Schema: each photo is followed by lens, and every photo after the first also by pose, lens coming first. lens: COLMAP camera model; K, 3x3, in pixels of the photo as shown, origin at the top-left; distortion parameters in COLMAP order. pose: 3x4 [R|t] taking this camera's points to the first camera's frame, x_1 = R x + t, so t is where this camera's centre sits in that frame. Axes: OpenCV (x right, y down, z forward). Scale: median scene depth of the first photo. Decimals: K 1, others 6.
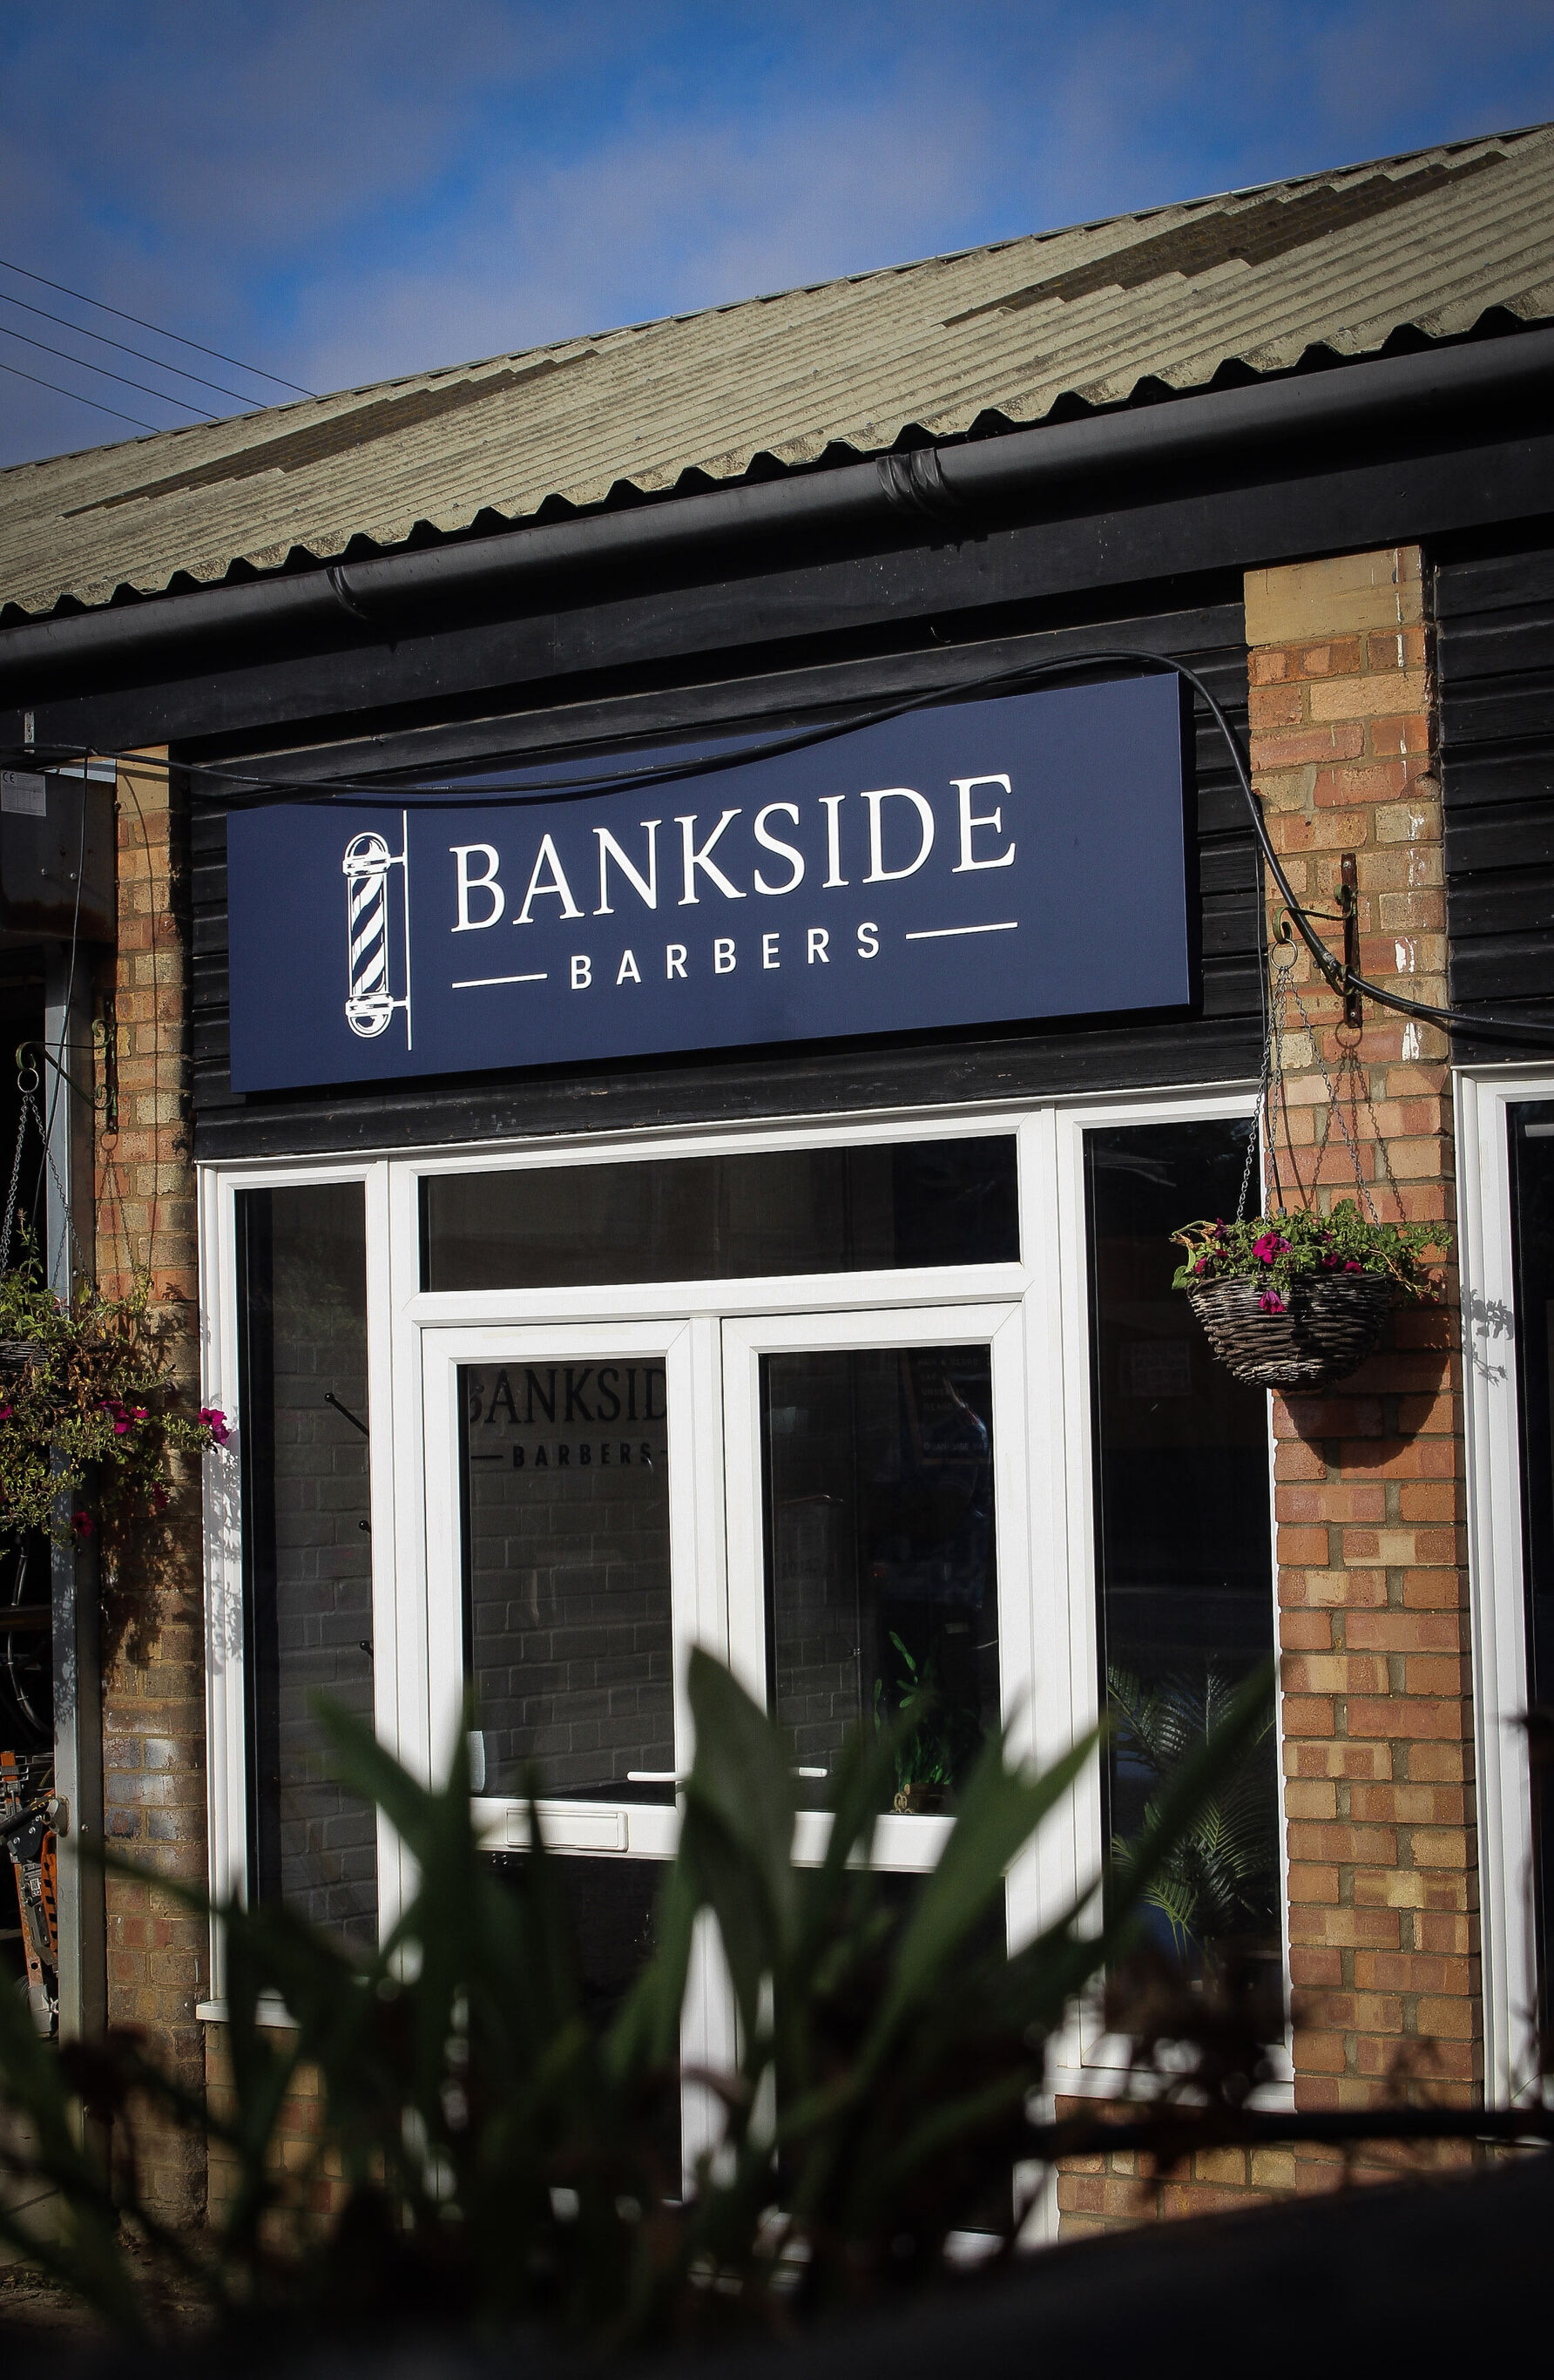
lens RADIAL K [[4135.9, 0, 815.4], [0, 4135.9, 1188.8], [0, 0, 1]] dist [-0.408404, -0.013835]
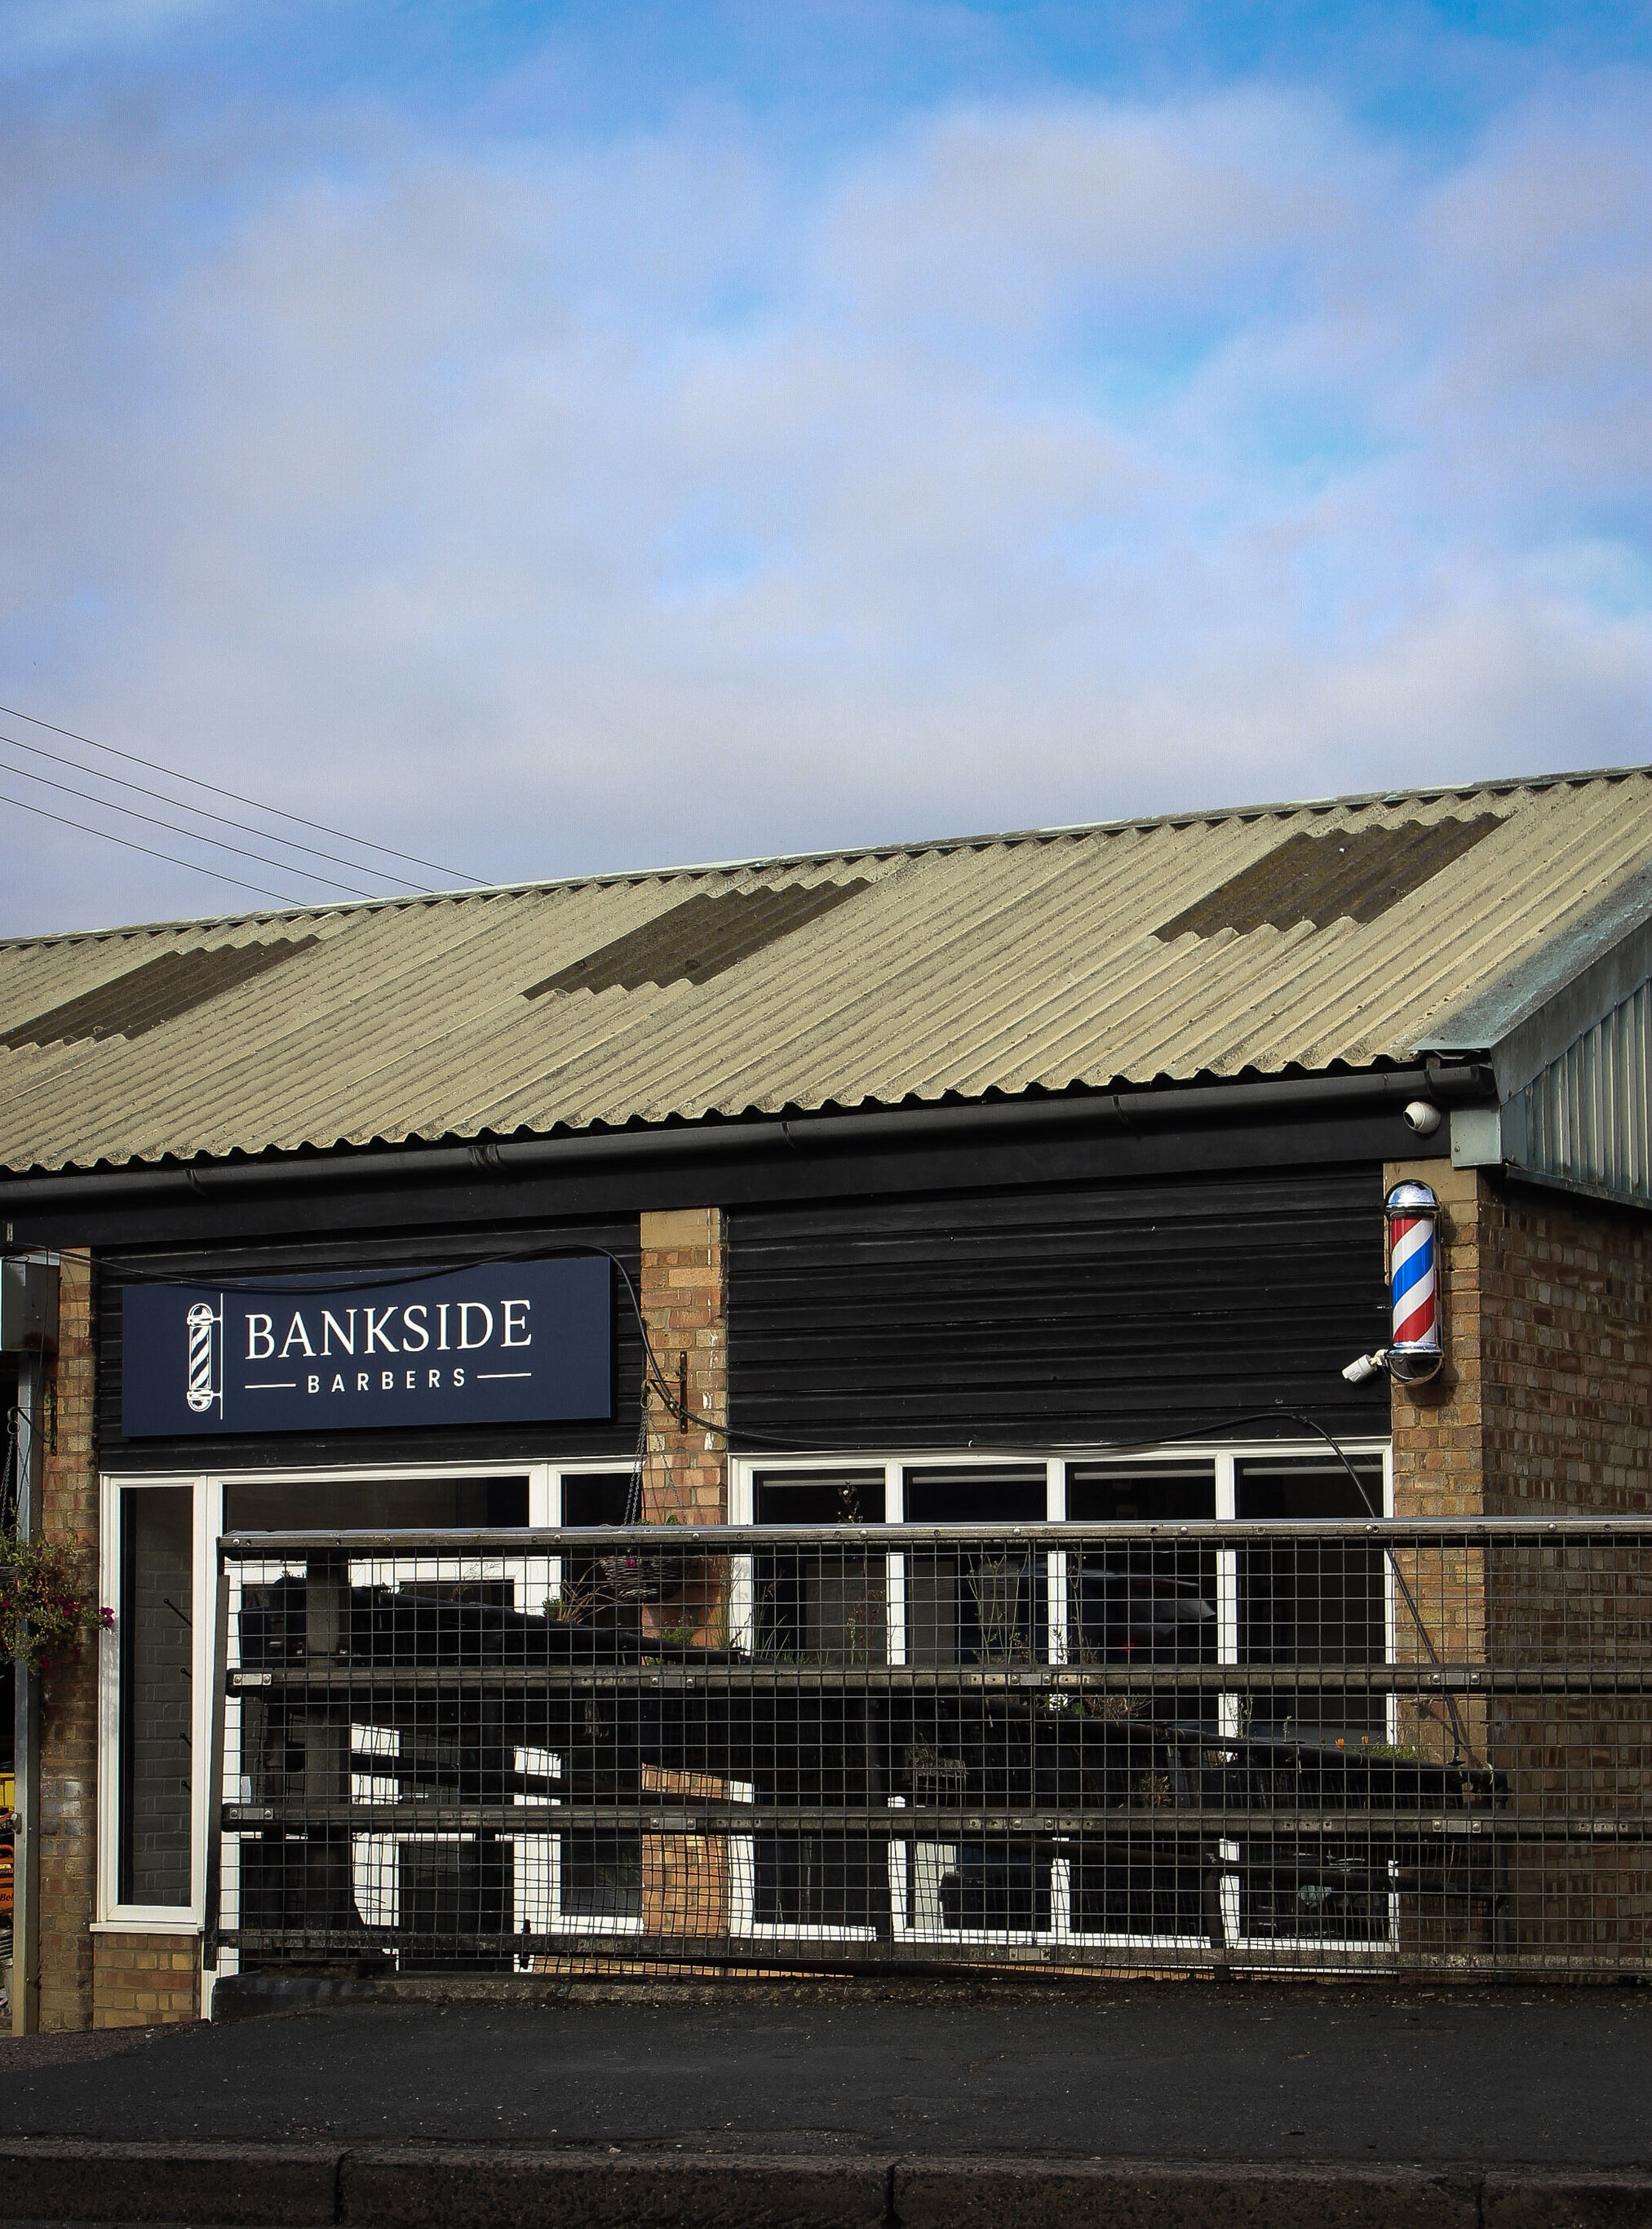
lens RADIAL K [[5197.0, 0, 826.0], [0, 5197.0, 1114.5], [0, 0, 1]] dist [-0.007655, -3.387316]
pose [[0.997712, 0.028362, 0.061370, 0.030440], [-0.024874, 0.998071, -0.056881, -0.045644], [-0.062865, 0.055224, 0.996493, -1.457906]]
